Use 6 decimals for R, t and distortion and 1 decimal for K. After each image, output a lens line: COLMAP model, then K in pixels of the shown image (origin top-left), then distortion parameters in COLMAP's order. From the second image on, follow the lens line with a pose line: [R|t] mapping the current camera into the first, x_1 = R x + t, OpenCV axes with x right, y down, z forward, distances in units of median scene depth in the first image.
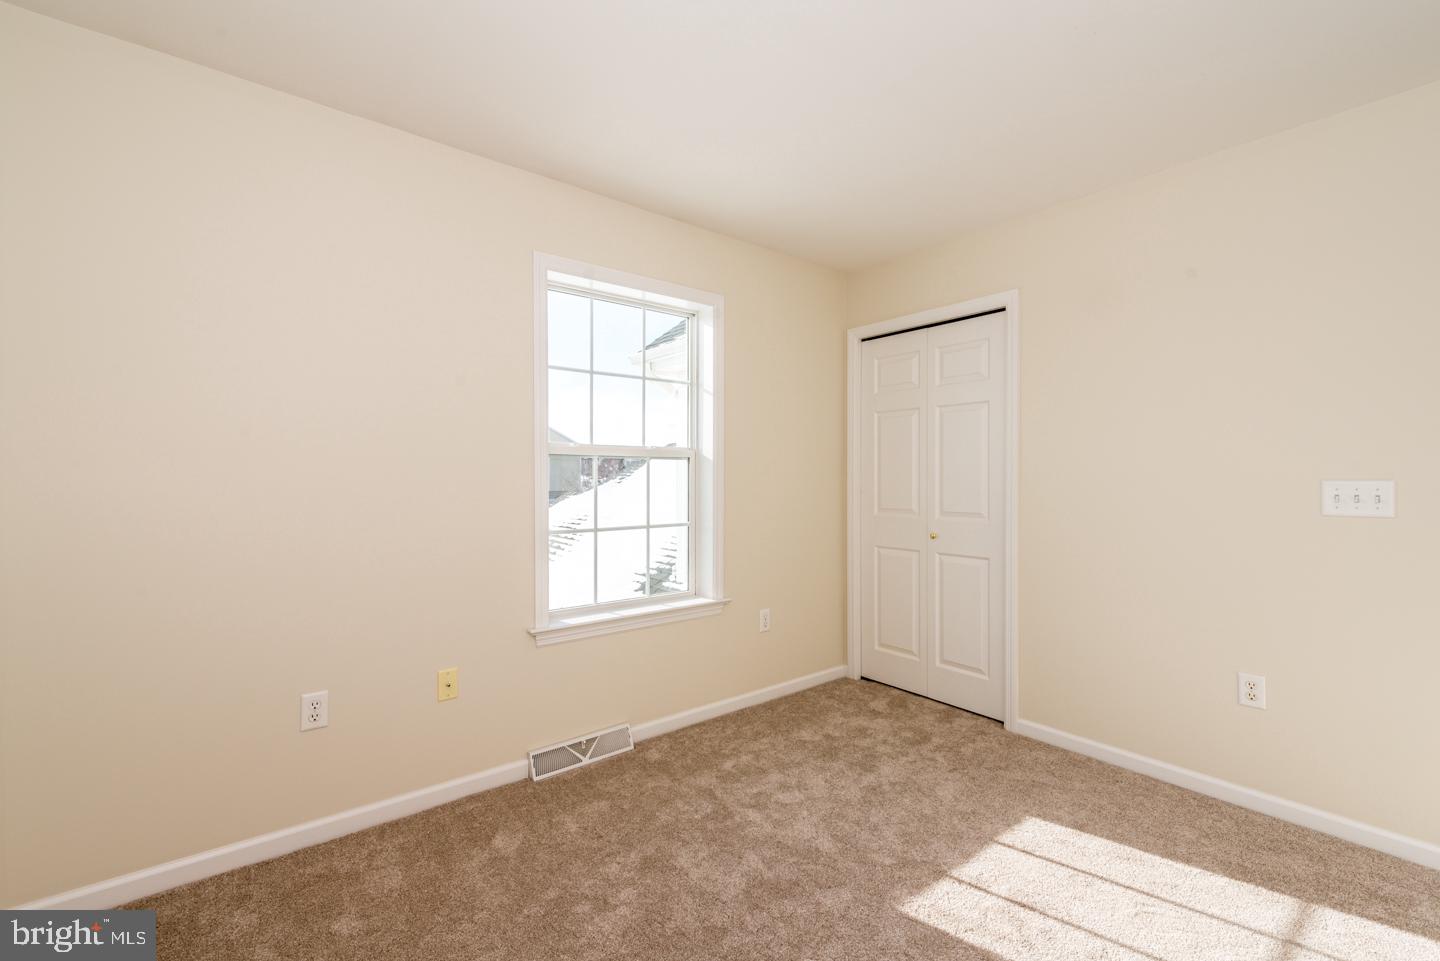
lens RADIAL K [[595.5, 0, 720.1], [0, 595.5, 480.0], [0, 0, 1]] dist [0.009166, -0.000039]
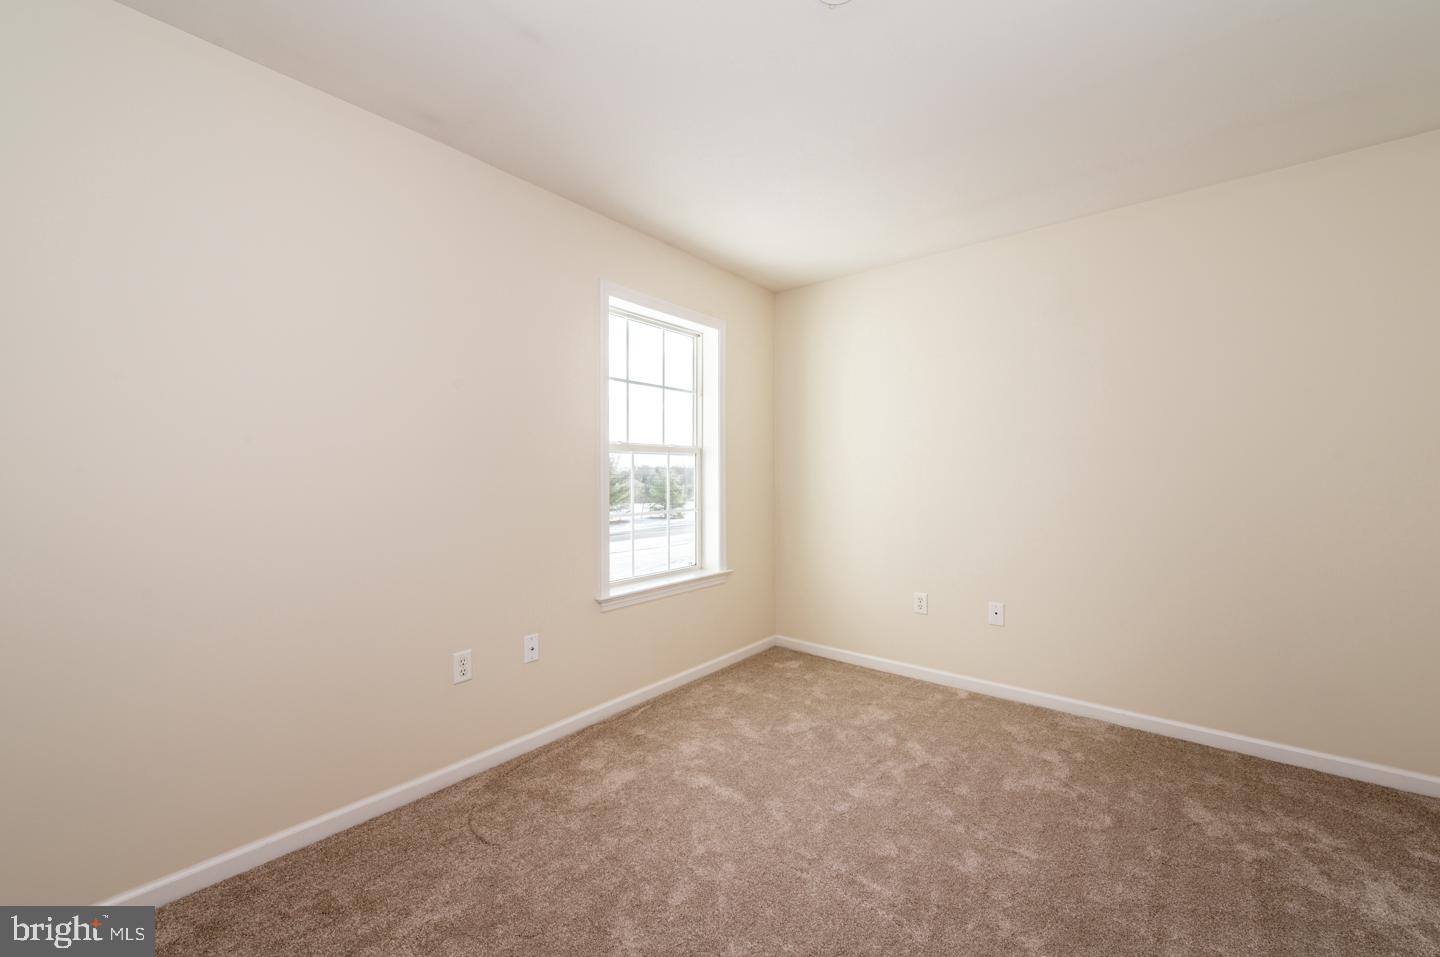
lens RADIAL K [[719.2, 0, 735.5], [0, 719.2, 477.5], [0, 0, 1]] dist [0.009913, -0.000815]
pose [[0.935870, 0.001663, 0.352342, -0.556108], [-0.002794, 0.999992, 0.002700, 0.004348], [-0.352335, -0.003512, 0.935867, -0.432180]]
